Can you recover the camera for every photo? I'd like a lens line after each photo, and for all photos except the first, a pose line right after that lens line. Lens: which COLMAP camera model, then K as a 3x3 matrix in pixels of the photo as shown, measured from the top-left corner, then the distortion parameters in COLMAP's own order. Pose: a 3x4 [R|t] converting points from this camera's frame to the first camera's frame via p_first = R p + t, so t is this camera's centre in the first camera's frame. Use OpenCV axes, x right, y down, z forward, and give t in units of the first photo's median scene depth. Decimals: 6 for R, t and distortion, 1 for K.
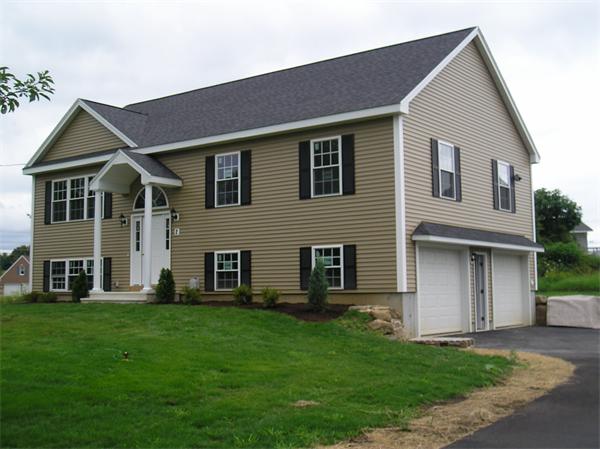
lens RADIAL K [[776.3, 0, 300.0], [0, 776.3, 224.5], [0, 0, 1]] dist [-0.100781, 0.043610]
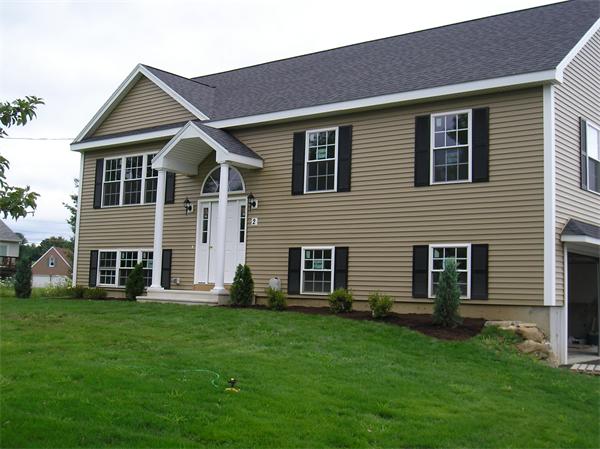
lens RADIAL K [[776.3, 0, 300.0], [0, 776.3, 224.5], [0, 0, 1]] dist [-0.100781, 0.043610]
pose [[0.998655, 0.039383, -0.033708, -0.084952], [-0.039504, 0.999215, -0.002941, 0.013669], [0.033565, 0.004269, 0.999427, 0.169120]]
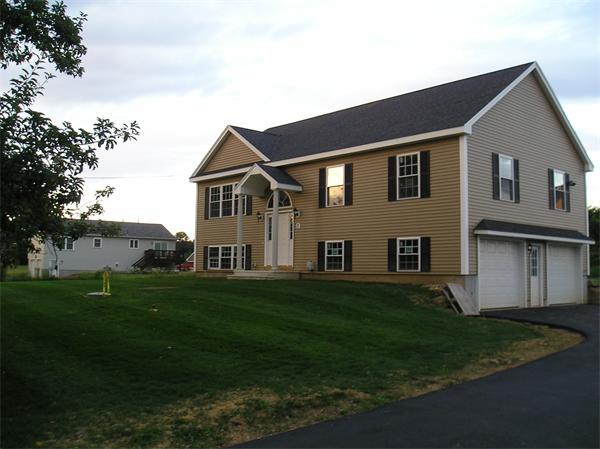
lens RADIAL K [[620.1, 0, 300.0], [0, 620.1, 224.5], [0, 0, 1]] dist [-0.124607, 0.032756]
pose [[0.980203, 0.005855, -0.197907, 0.055060], [-0.003926, 0.999941, 0.010142, -0.003473], [0.197954, -0.009165, 0.980168, -0.032548]]
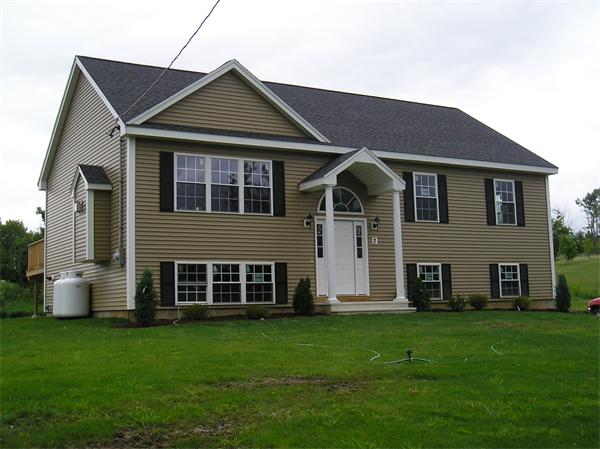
lens RADIAL K [[776.3, 0, 300.0], [0, 776.3, 224.5], [0, 0, 1]] dist [-0.100781, 0.043610]
pose [[0.397740, 0.099626, 0.912073, -1.143160], [-0.054596, 0.994896, -0.084864, 0.080956], [-0.915872, -0.016042, 0.401149, 0.723578]]
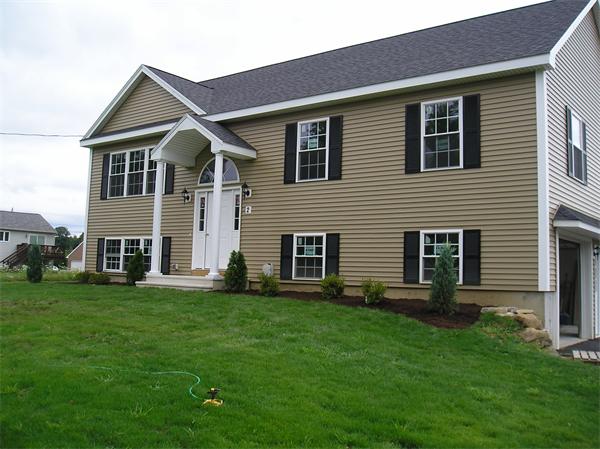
lens RADIAL K [[620.1, 0, 300.0], [0, 620.1, 224.5], [0, 0, 1]] dist [-0.124607, 0.032756]
pose [[0.999108, 0.038426, -0.017488, -0.091684], [-0.038370, 0.999257, 0.003491, 0.022234], [0.017610, -0.002817, 0.999841, 0.314373]]
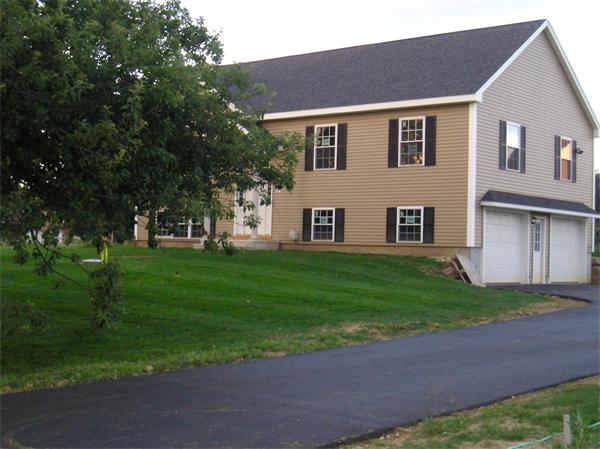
lens RADIAL K [[954.2, 0, 293.7], [0, 954.2, 224.0], [0, 0, 1]] dist [-0.073883, -0.009952]
pose [[0.997727, 0.035452, -0.057308, -0.054291], [-0.032148, 0.997823, 0.057577, -0.023493], [0.059224, -0.055604, 0.996695, -0.447416]]
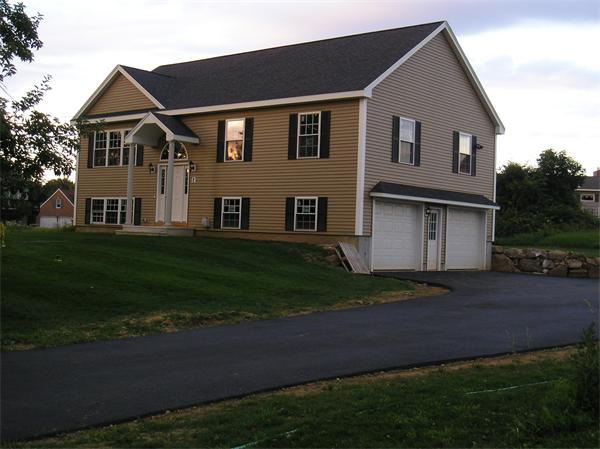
lens RADIAL K [[828.7, 0, 300.0], [0, 828.7, 224.5], [0, 0, 1]] dist [-0.098956, 0.031224]
pose [[0.997353, 0.046311, -0.056049, 0.092805], [-0.042230, 0.996515, 0.071928, -0.022879], [0.059185, -0.069371, 0.995834, -0.330079]]
